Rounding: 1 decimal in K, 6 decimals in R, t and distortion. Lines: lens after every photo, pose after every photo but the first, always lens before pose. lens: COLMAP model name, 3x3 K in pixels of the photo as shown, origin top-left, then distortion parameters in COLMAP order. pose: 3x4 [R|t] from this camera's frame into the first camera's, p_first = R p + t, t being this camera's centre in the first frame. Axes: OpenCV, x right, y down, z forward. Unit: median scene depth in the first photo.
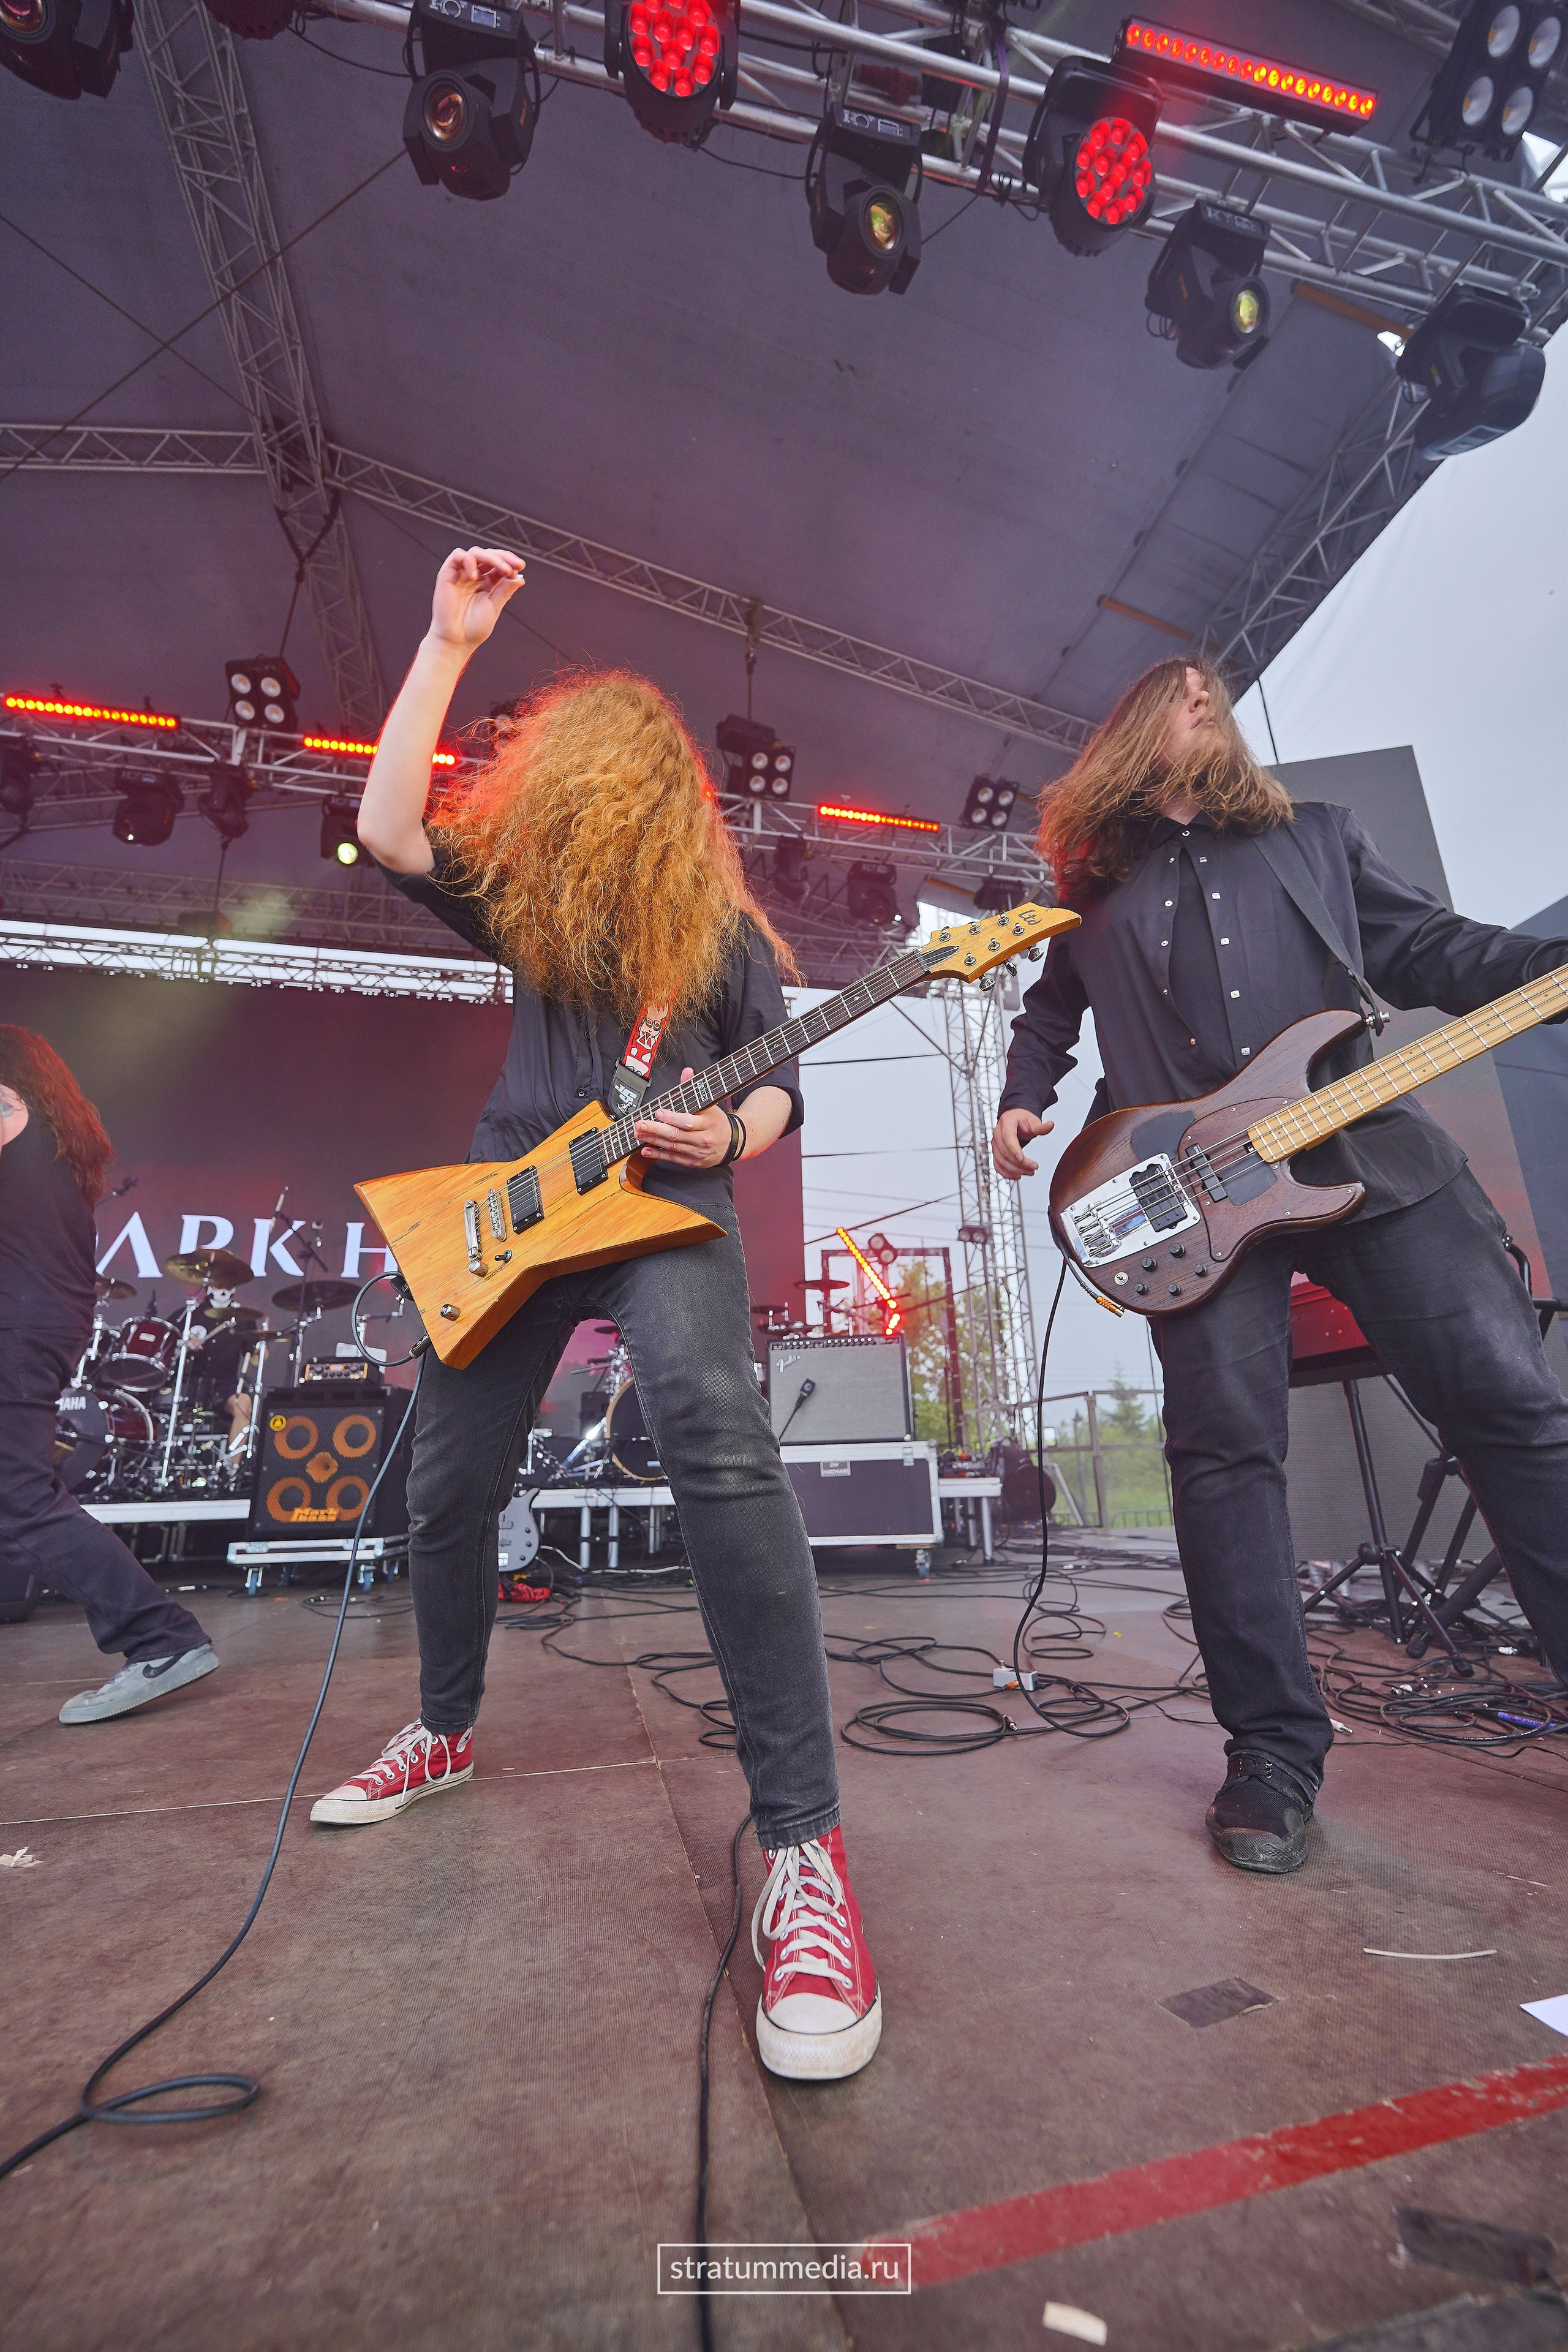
lens RADIAL K [[959.7, 0, 786.4], [0, 959.7, 1179.2], [0, 0, 1]] dist [0.001551, -0.000663]
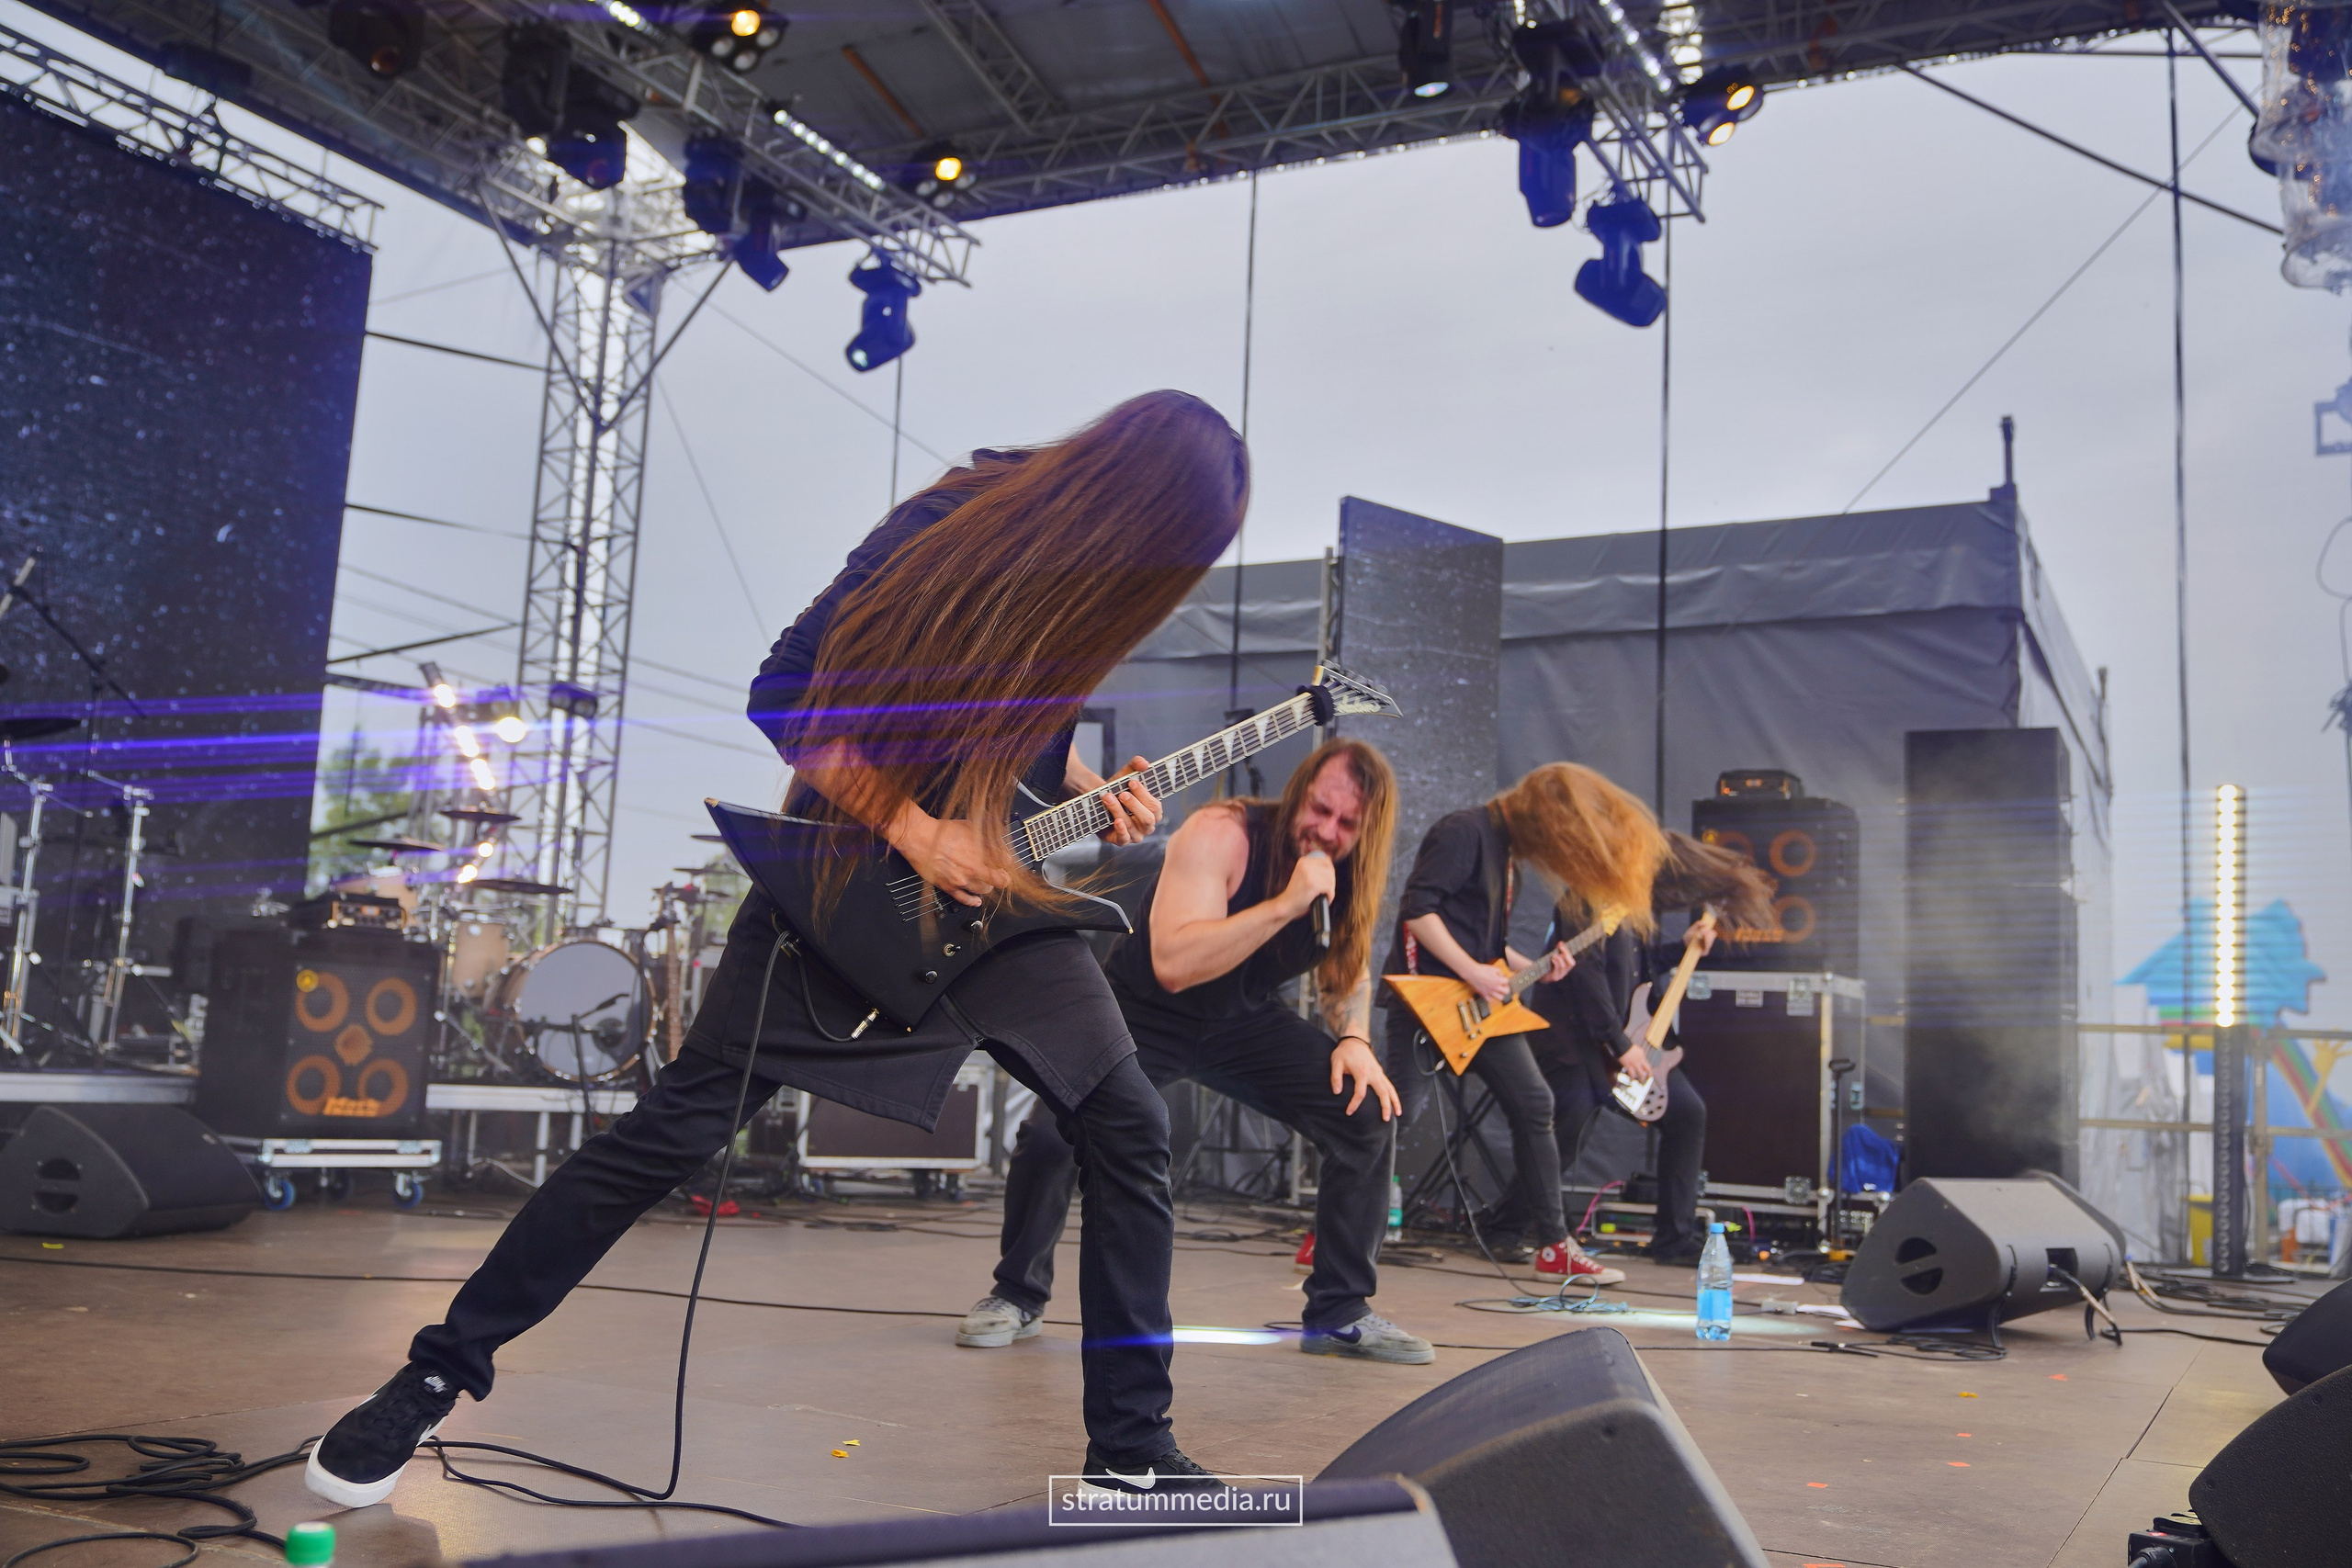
lens RADIAL K [[2252.6, 0, 1174.5], [0, 2252.6, 771.8], [0, 0, 1]] dist [0.003488, 0.000000]
pose [[0.641739, 0.161825, 0.749656, -0.991652], [-0.286837, 0.957188, 0.038921, -0.102073], [-0.711264, -0.240006, 0.660682, -0.372070]]
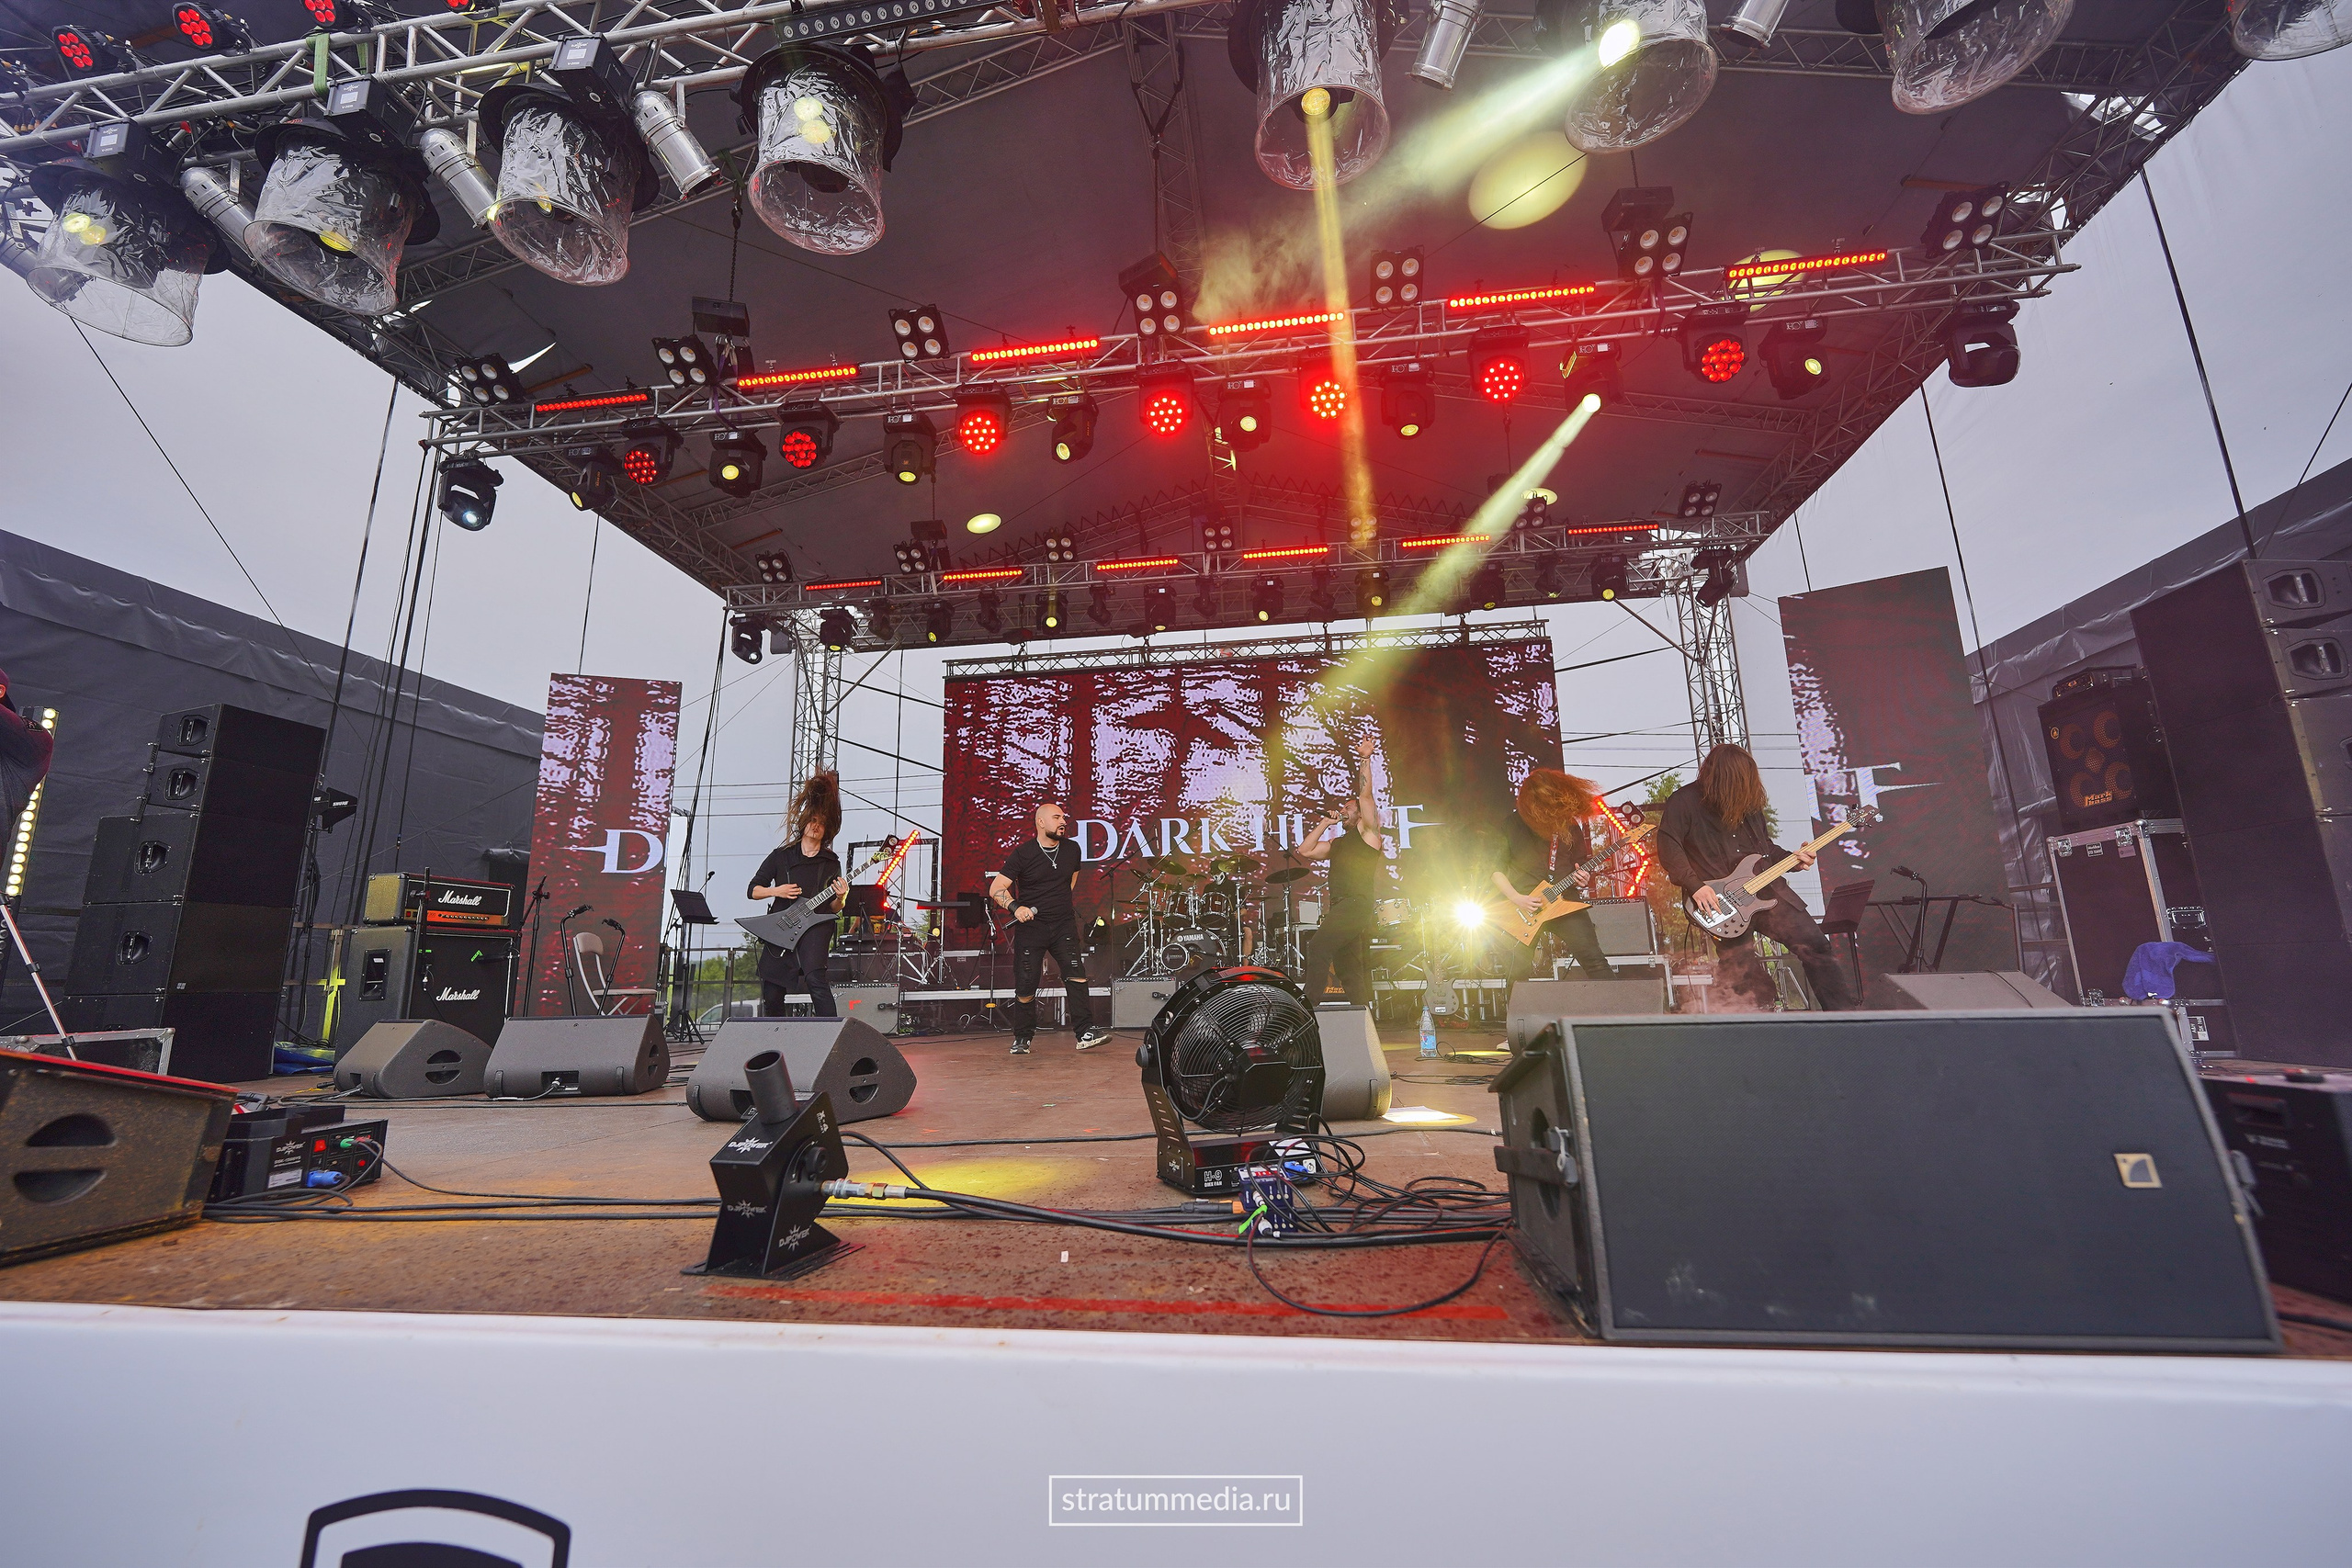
lens RADIAL K [[959.6, 0, 1171.4], [0, 959.6, 788.5], [0, 0, 1]] dist [0.001551, -0.000663]
pose [[0.936648, -0.063097, -0.344542, -0.057416], [0.098489, 0.991399, 0.086190, -0.205601], [0.336140, -0.114663, 0.934806, -0.700119]]
